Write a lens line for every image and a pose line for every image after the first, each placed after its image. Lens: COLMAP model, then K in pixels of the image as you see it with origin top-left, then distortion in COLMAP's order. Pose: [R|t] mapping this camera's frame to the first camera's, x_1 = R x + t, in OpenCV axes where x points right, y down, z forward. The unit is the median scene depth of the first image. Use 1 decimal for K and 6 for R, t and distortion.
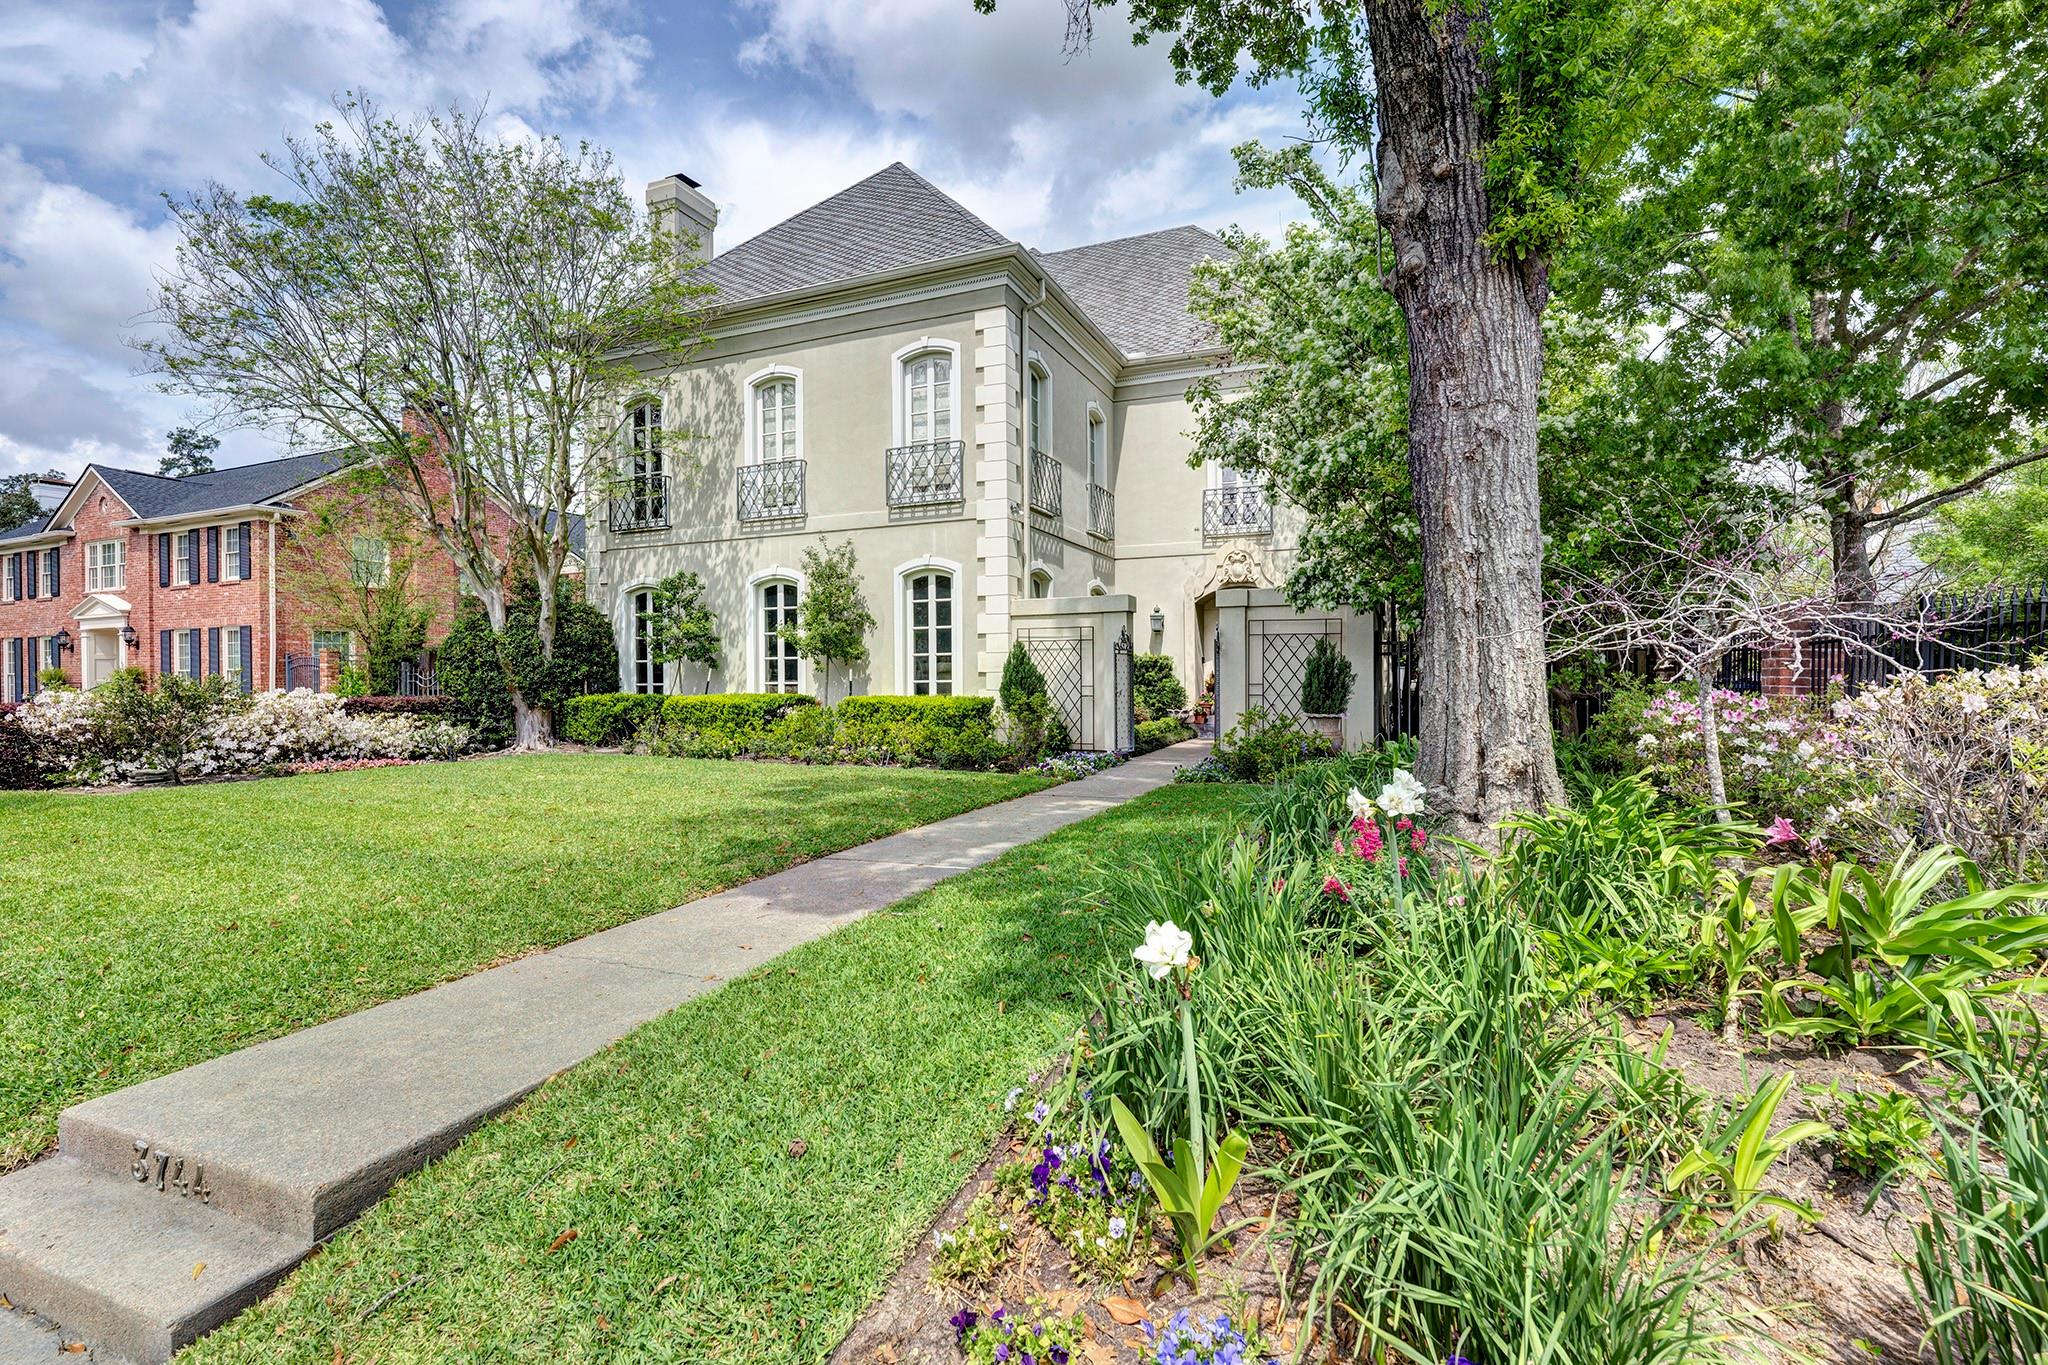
lens RADIAL K [[917.7, 0, 1025.6], [0, 917.7, 671.6], [0, 0, 1]] dist [-0.001944, -0.000032]
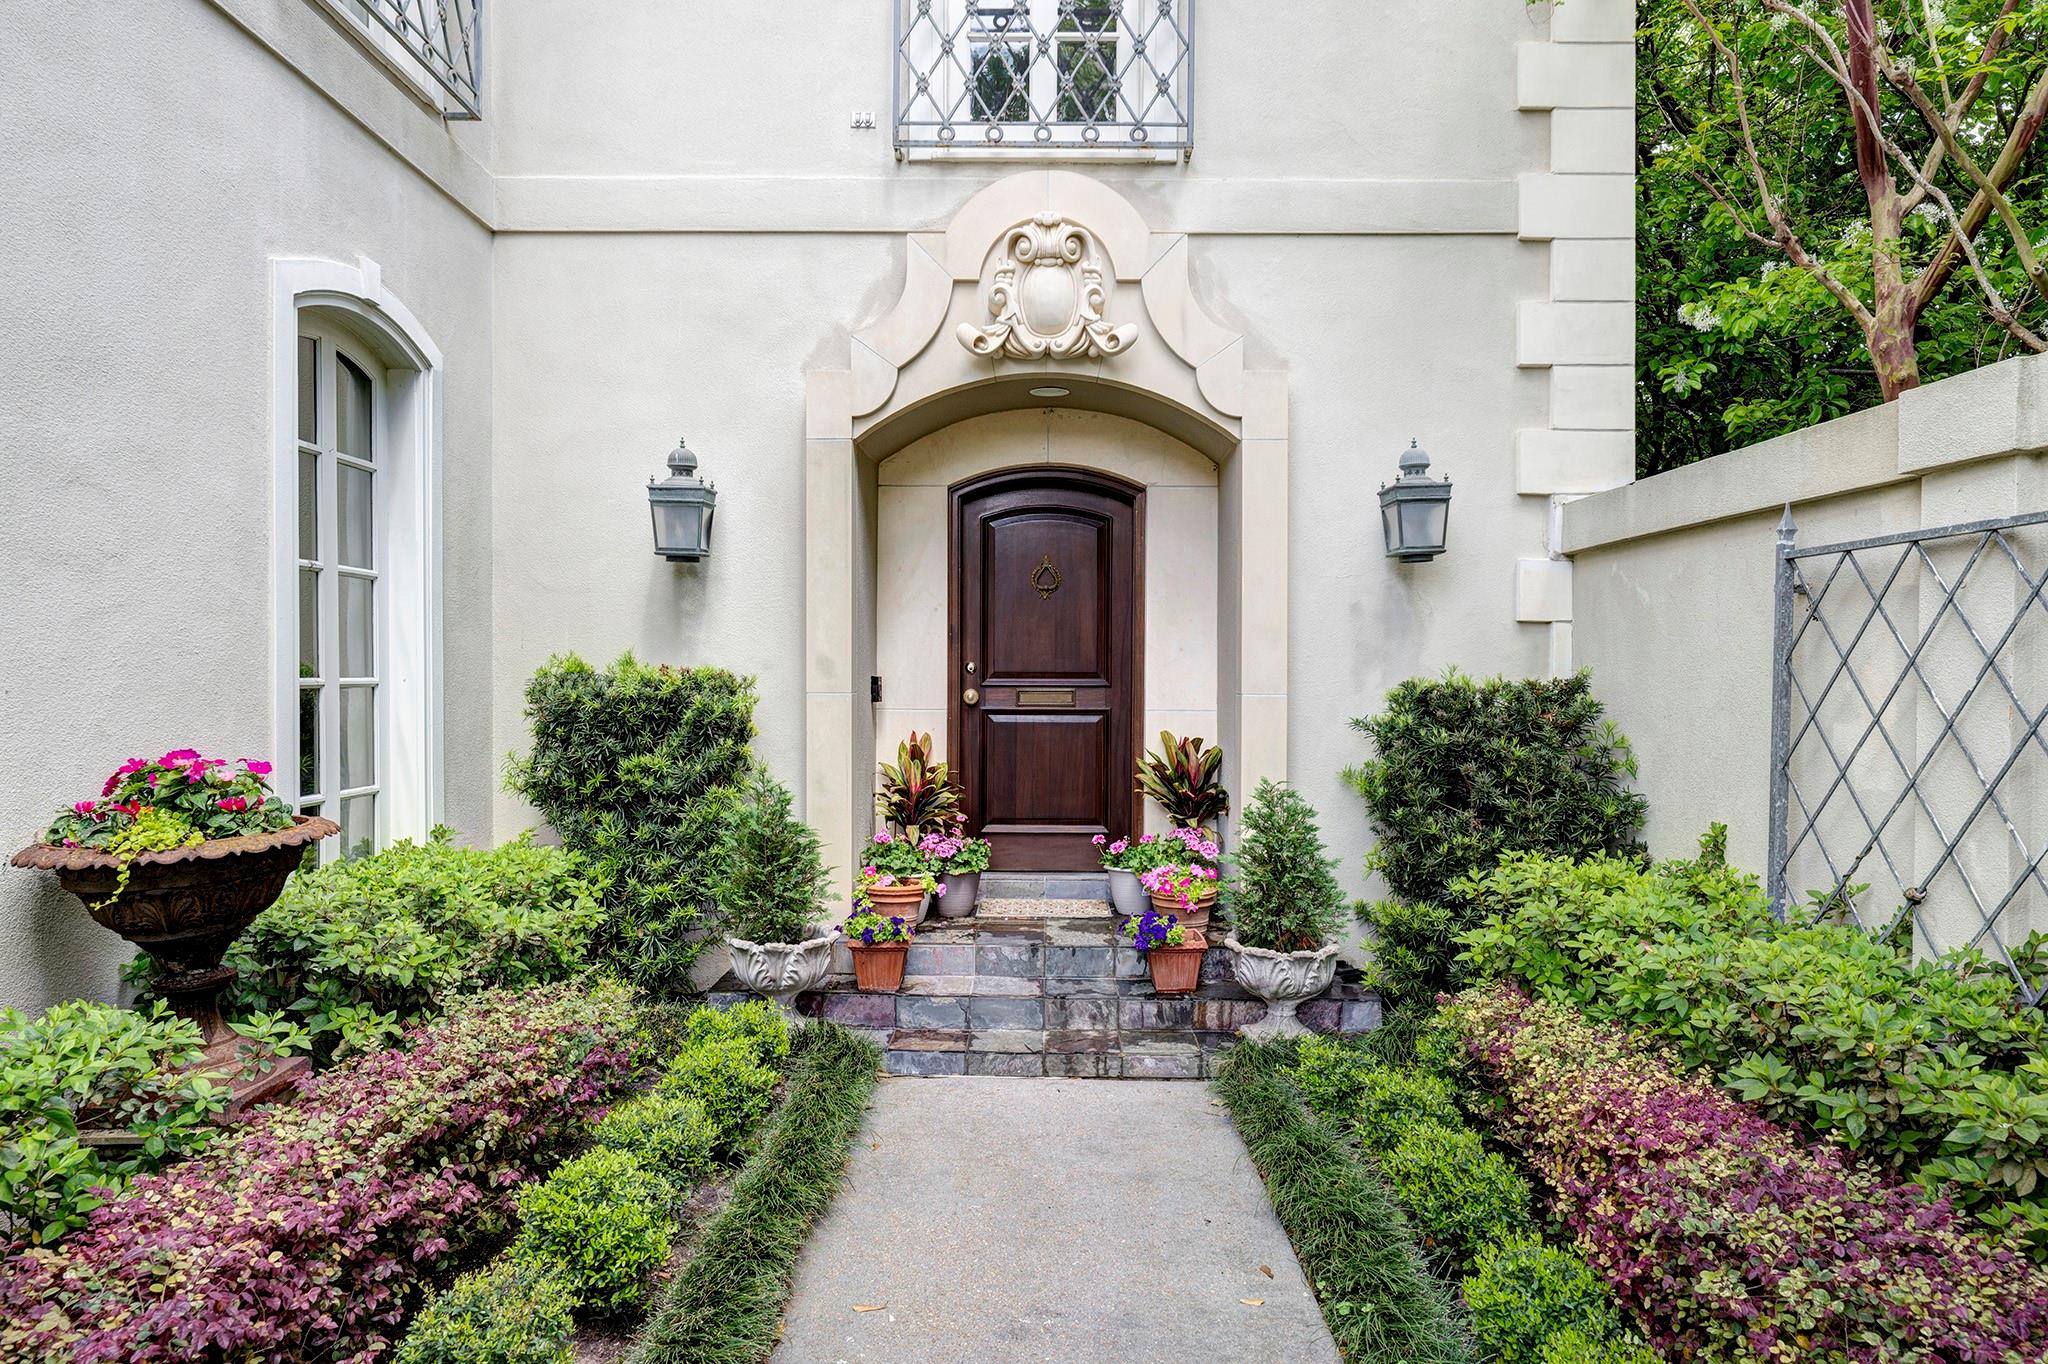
lens RADIAL K [[1301.5, 0, 1023.2], [0, 1301.5, 680.4], [0, 0, 1]] dist [-0.000736, -0.000022]
pose [[0.920886, 0.009468, 0.389717, 0.098454], [-0.010582, 0.999944, 0.000711, -0.016208], [-0.389688, -0.004779, 0.920934, 0.687895]]
